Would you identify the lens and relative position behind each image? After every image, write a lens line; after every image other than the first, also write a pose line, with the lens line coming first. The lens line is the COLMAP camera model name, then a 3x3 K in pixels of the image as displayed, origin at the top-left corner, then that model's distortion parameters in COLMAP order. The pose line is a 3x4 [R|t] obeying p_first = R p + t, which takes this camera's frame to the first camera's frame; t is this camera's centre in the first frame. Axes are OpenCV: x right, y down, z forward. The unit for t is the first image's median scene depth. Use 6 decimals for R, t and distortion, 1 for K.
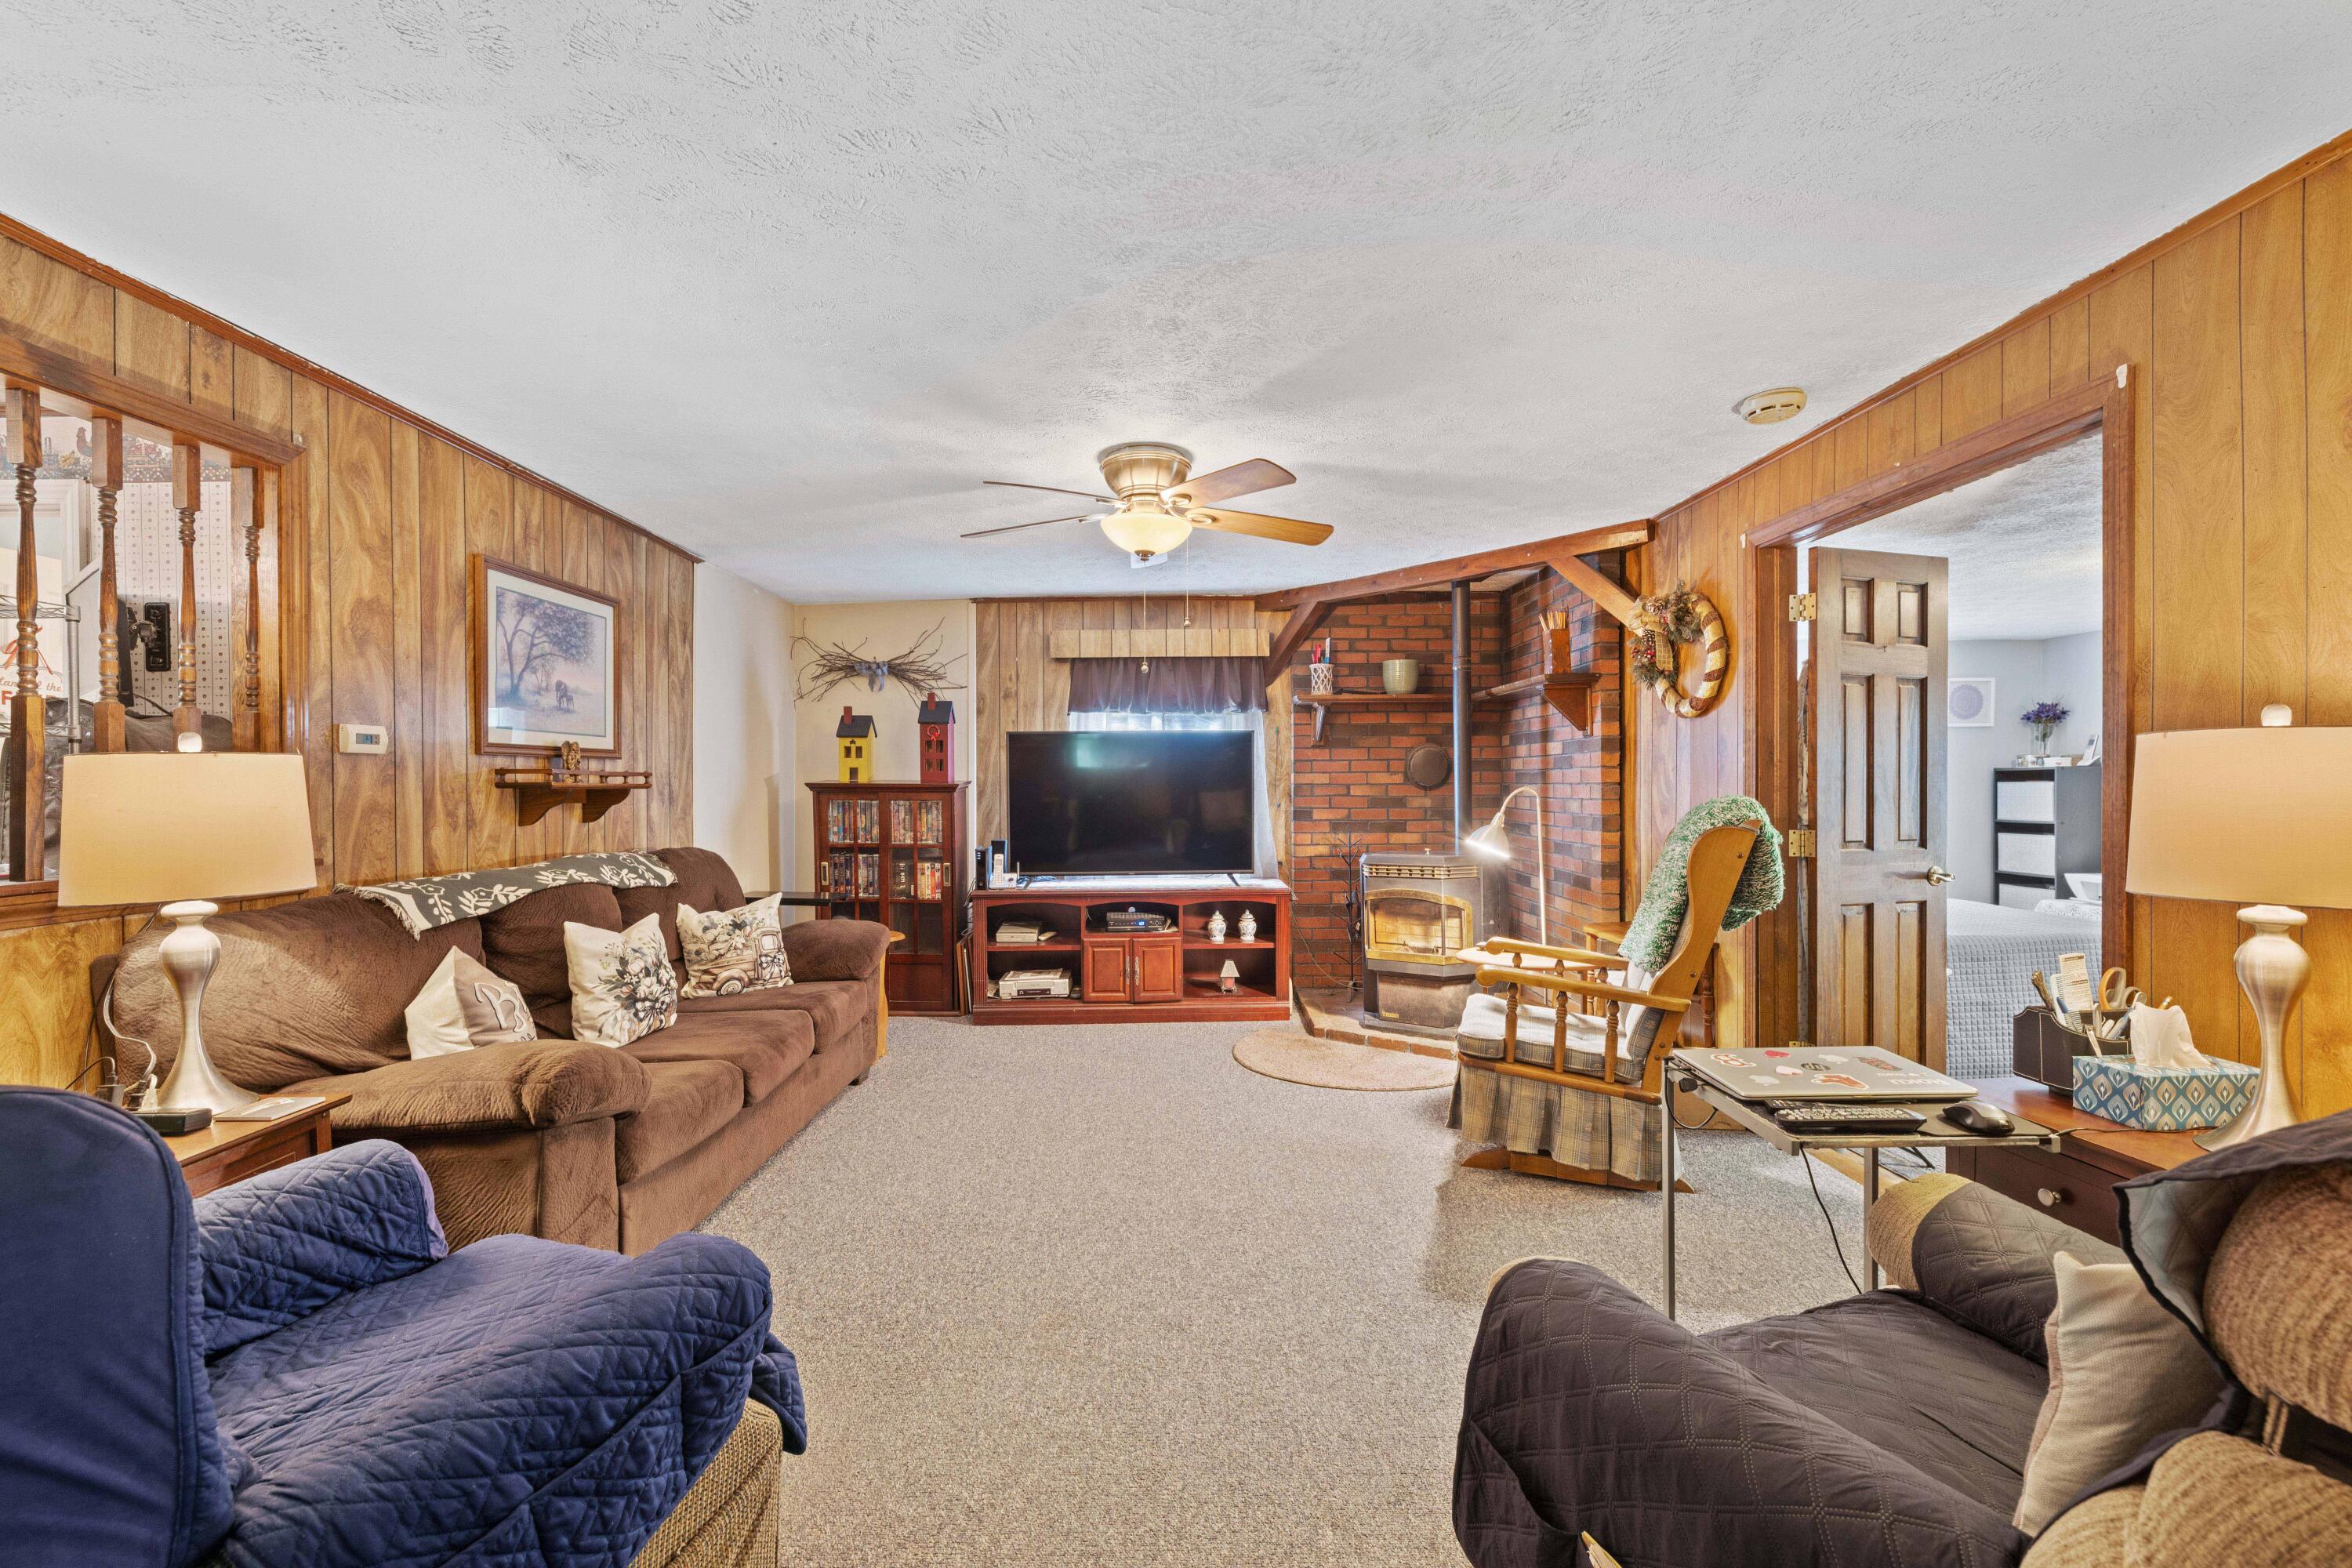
lens RADIAL K [[985.9, 0, 1177.0], [0, 985.9, 789.9], [0, 0, 1]] dist [-0.000548, 0.000470]
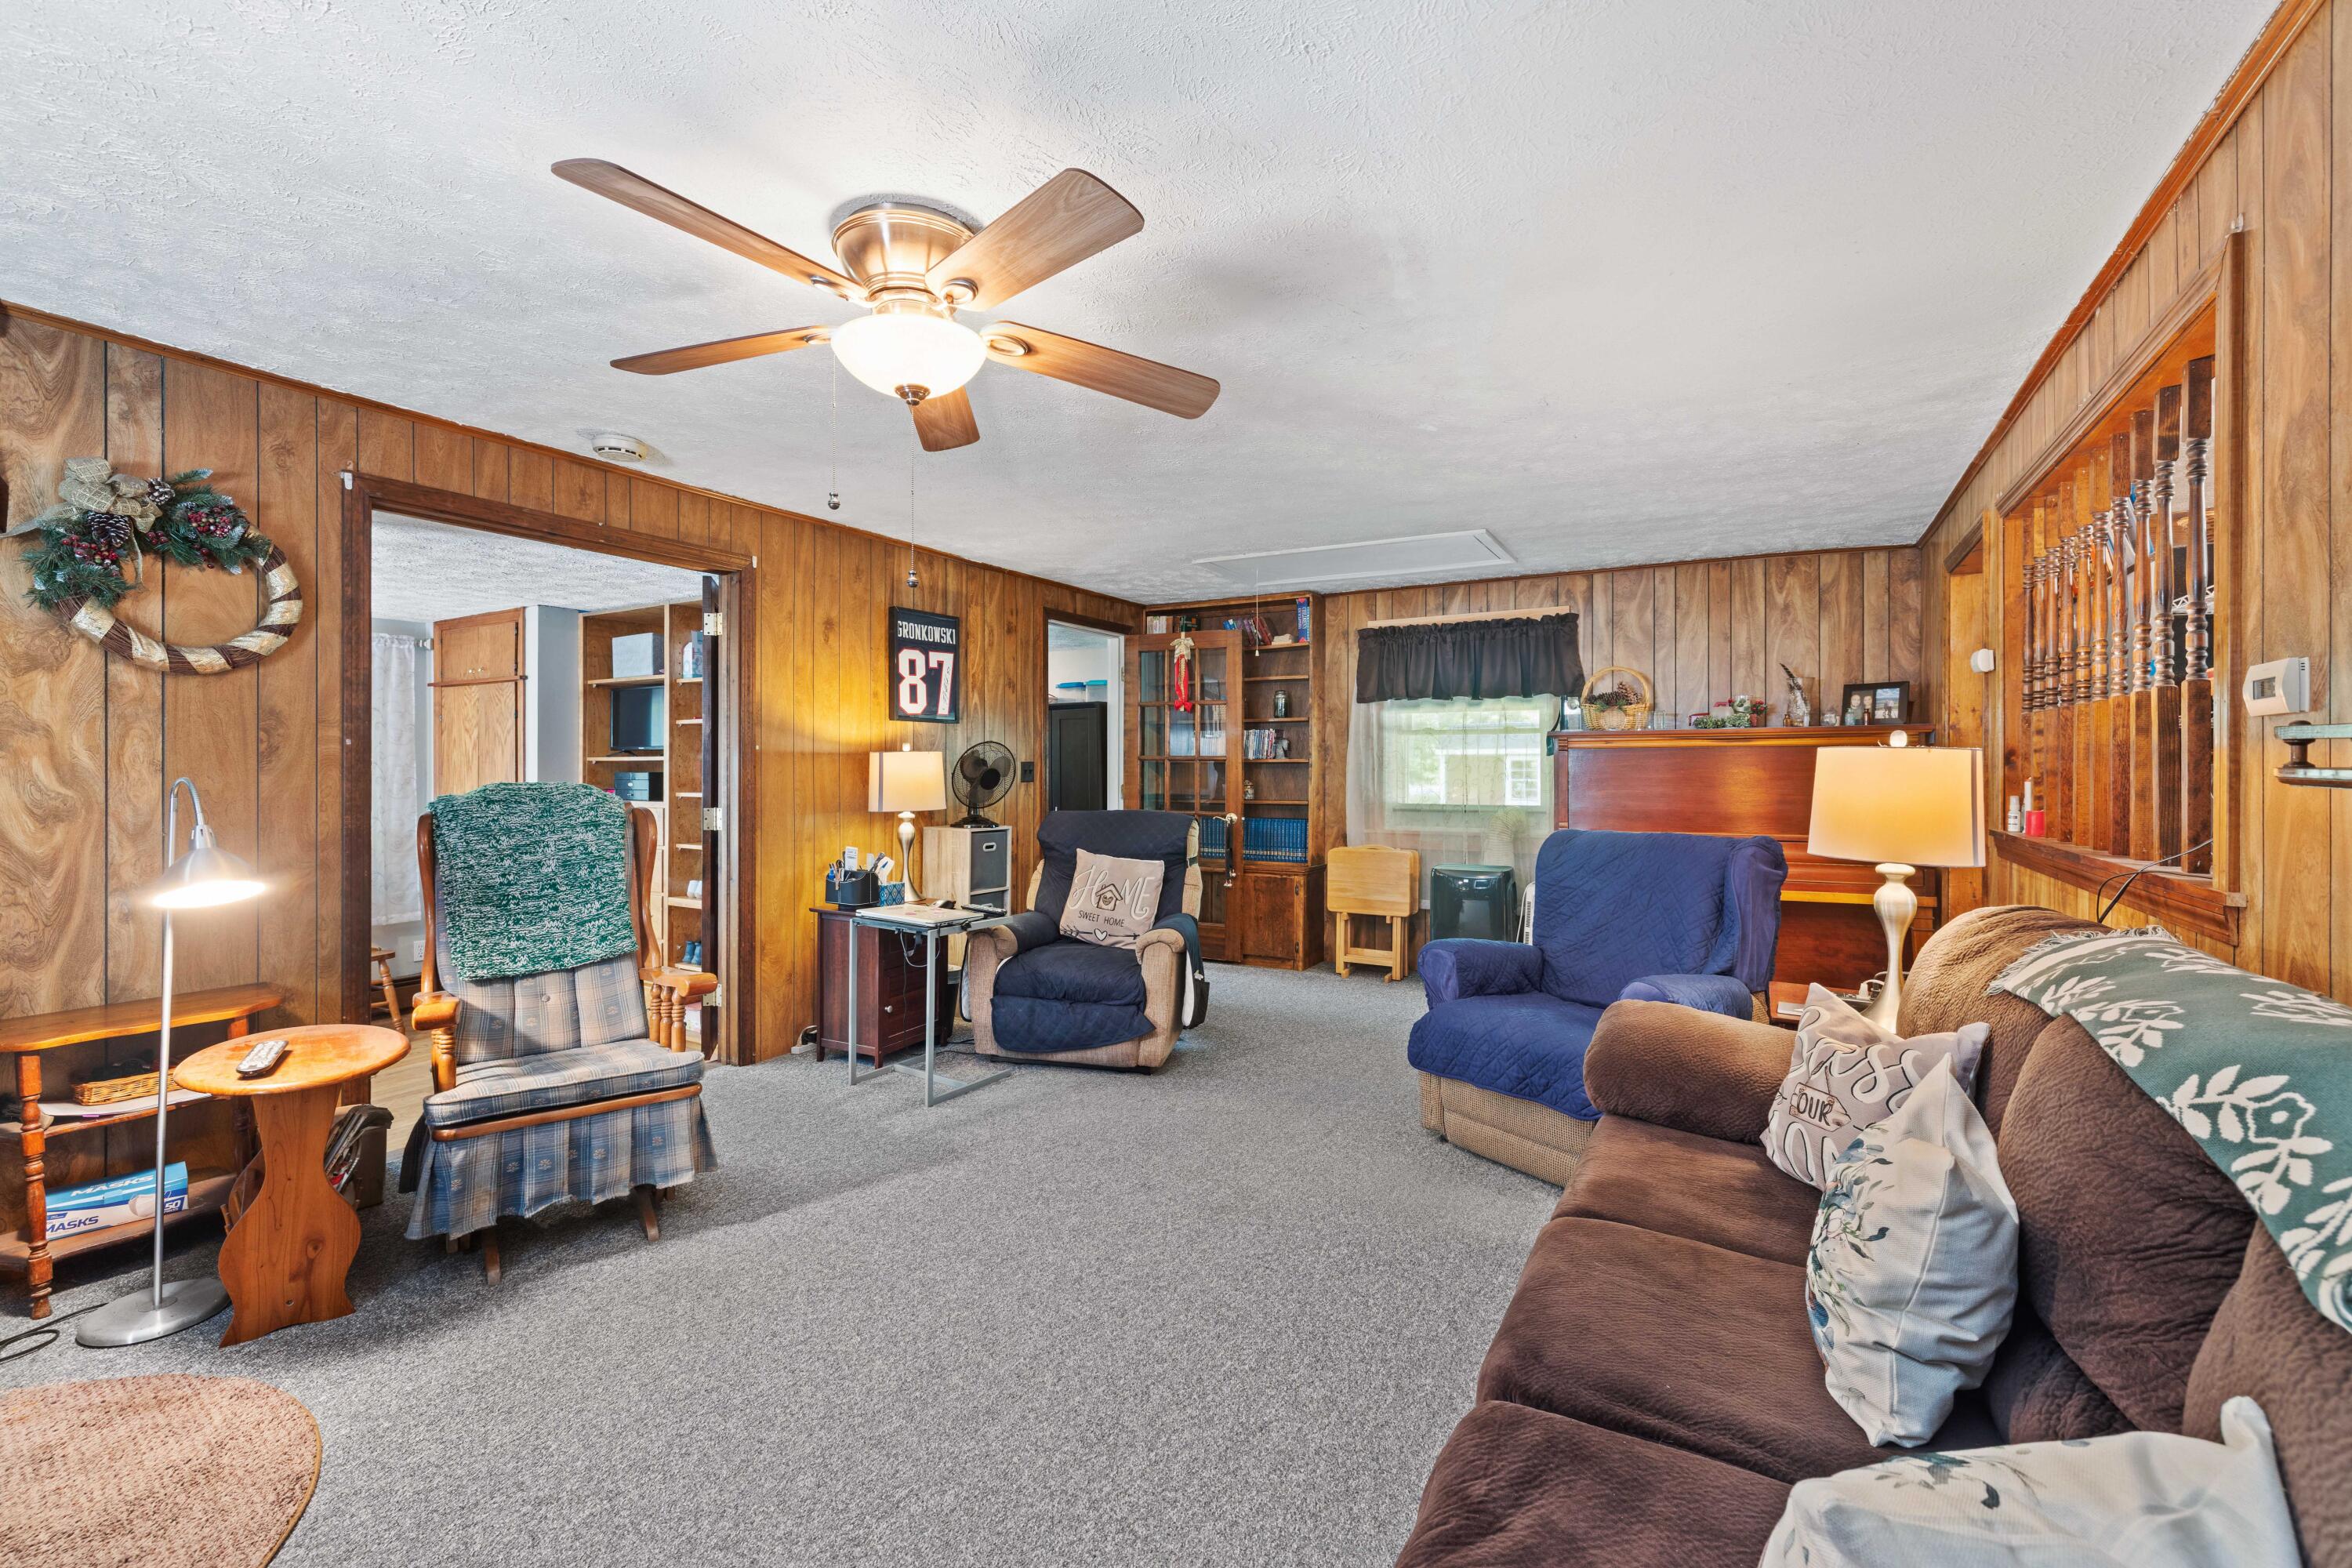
lens RADIAL K [[985.9, 0, 1171.3], [0, 985.9, 764.5], [0, 0, 1]] dist [-0.000548, 0.000470]
pose [[-0.856776, 0.002820, 0.515681, -0.459257], [0.005758, 0.999975, 0.004098, -0.013069], [-0.515657, 0.006481, -0.856771, 1.366766]]
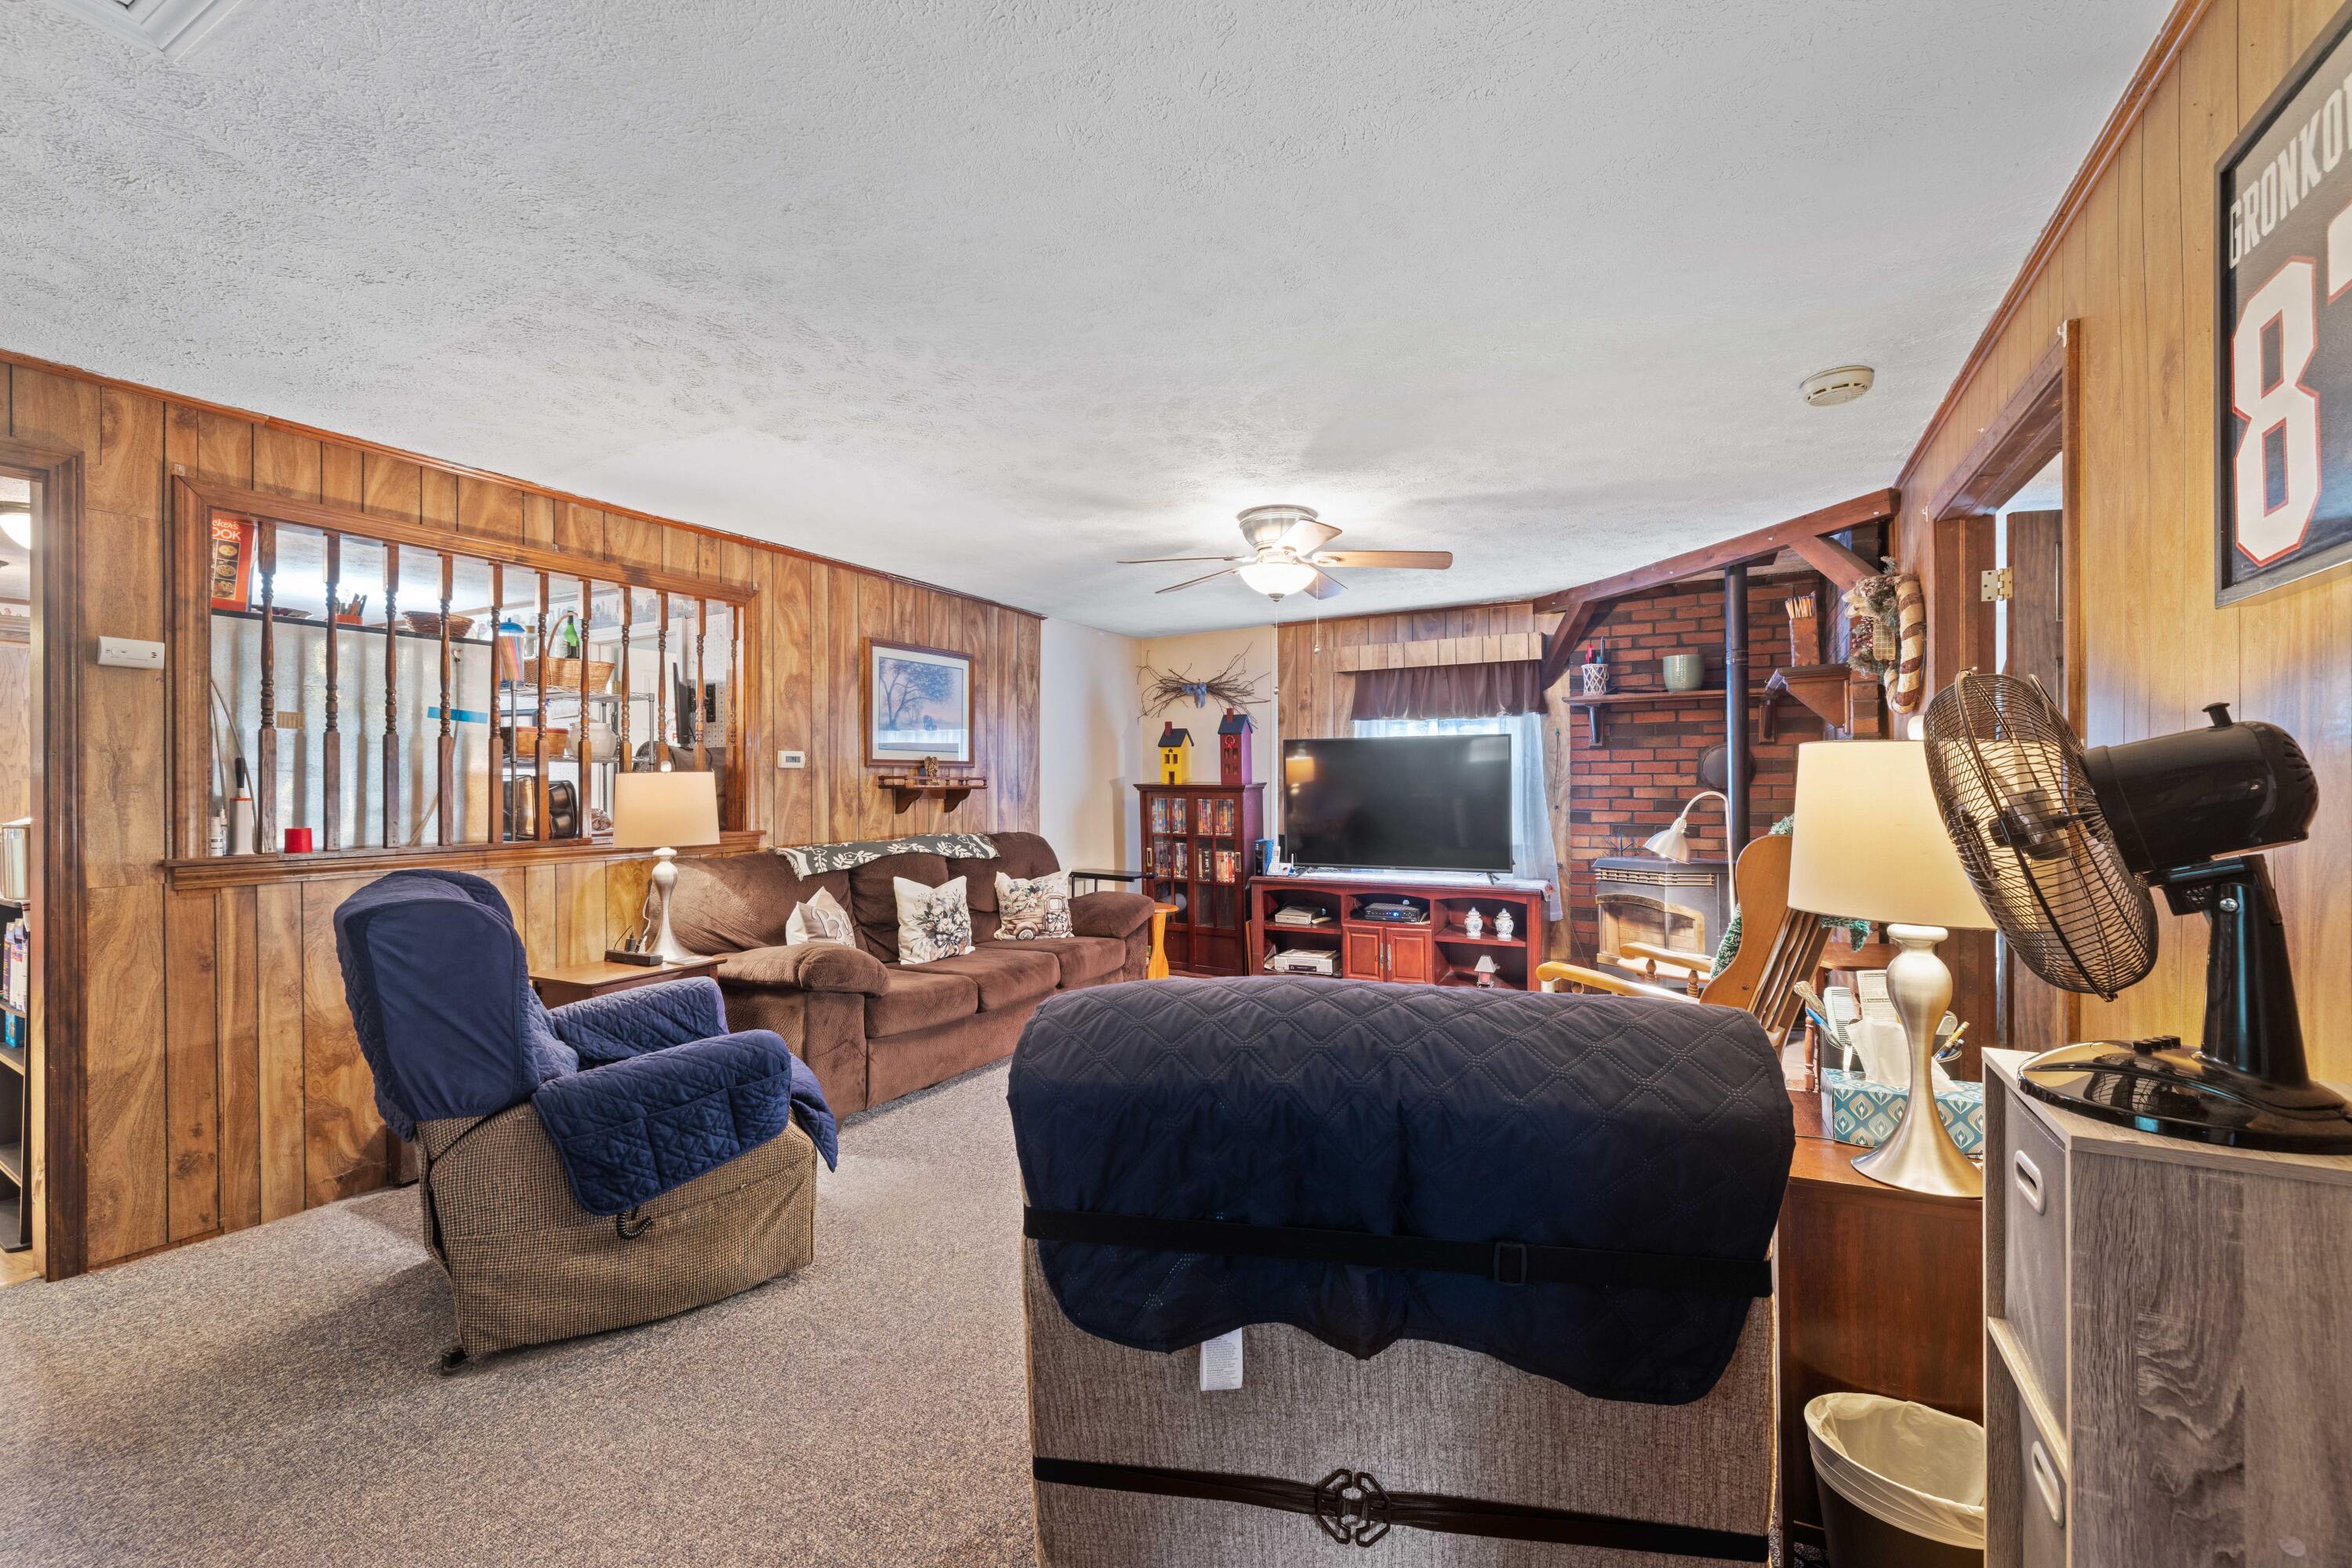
lens RADIAL K [[985.9, 0, 1174.4], [0, 985.9, 782.2], [0, 0, 1]] dist [-0.000548, 0.000470]
pose [[0.871332, 0.001060, -0.490692, 0.428020], [-0.003647, 0.999984, -0.004316, -0.006512], [0.490680, 0.005550, 0.871322, -0.099715]]
